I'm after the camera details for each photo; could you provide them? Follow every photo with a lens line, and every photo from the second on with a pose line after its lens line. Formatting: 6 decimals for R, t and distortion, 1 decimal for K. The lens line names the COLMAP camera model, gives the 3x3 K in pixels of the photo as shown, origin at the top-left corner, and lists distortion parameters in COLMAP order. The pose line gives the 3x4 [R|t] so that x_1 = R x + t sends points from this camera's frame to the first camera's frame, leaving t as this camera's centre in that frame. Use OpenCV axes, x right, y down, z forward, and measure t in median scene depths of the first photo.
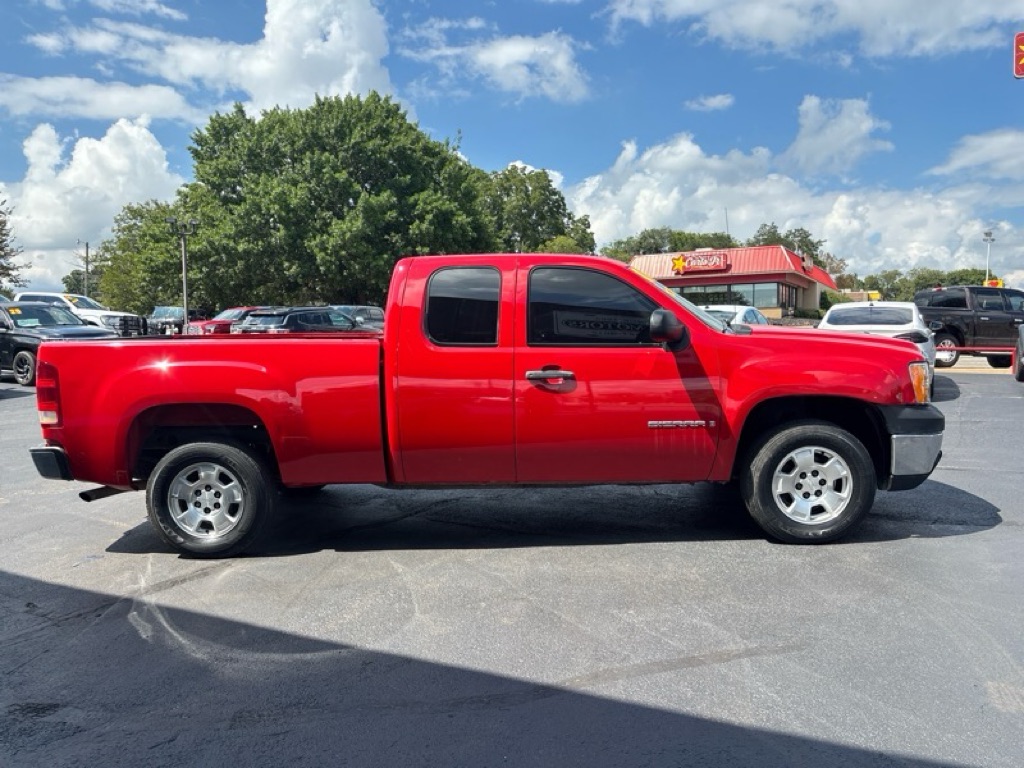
lens RADIAL K [[966.7, 0, 510.5], [0, 966.7, 409.7], [0, 0, 1]] dist [0.062860, -0.086937]
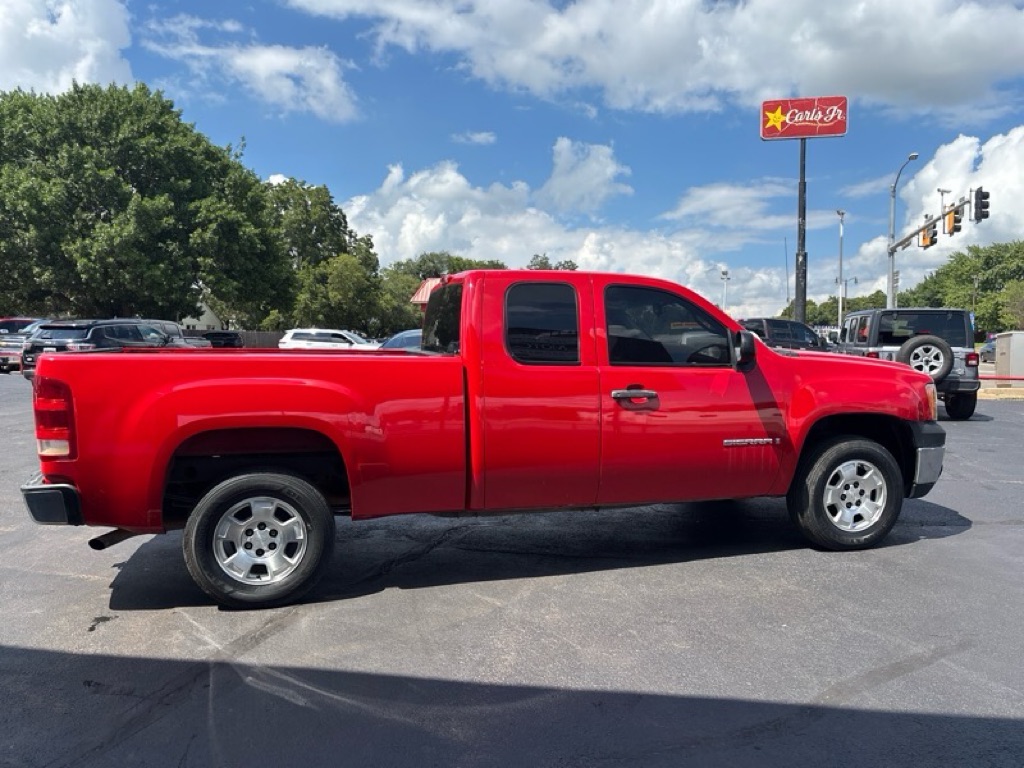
lens RADIAL K [[948.3, 0, 561.6], [0, 948.3, 416.4], [0, 0, 1]] dist [0.041330, -0.036784]
pose [[0.933542, -0.008180, 0.358376, -0.097096], [0.013800, 0.999819, -0.013128, -0.000411], [-0.358203, 0.017201, 0.933485, 0.031402]]
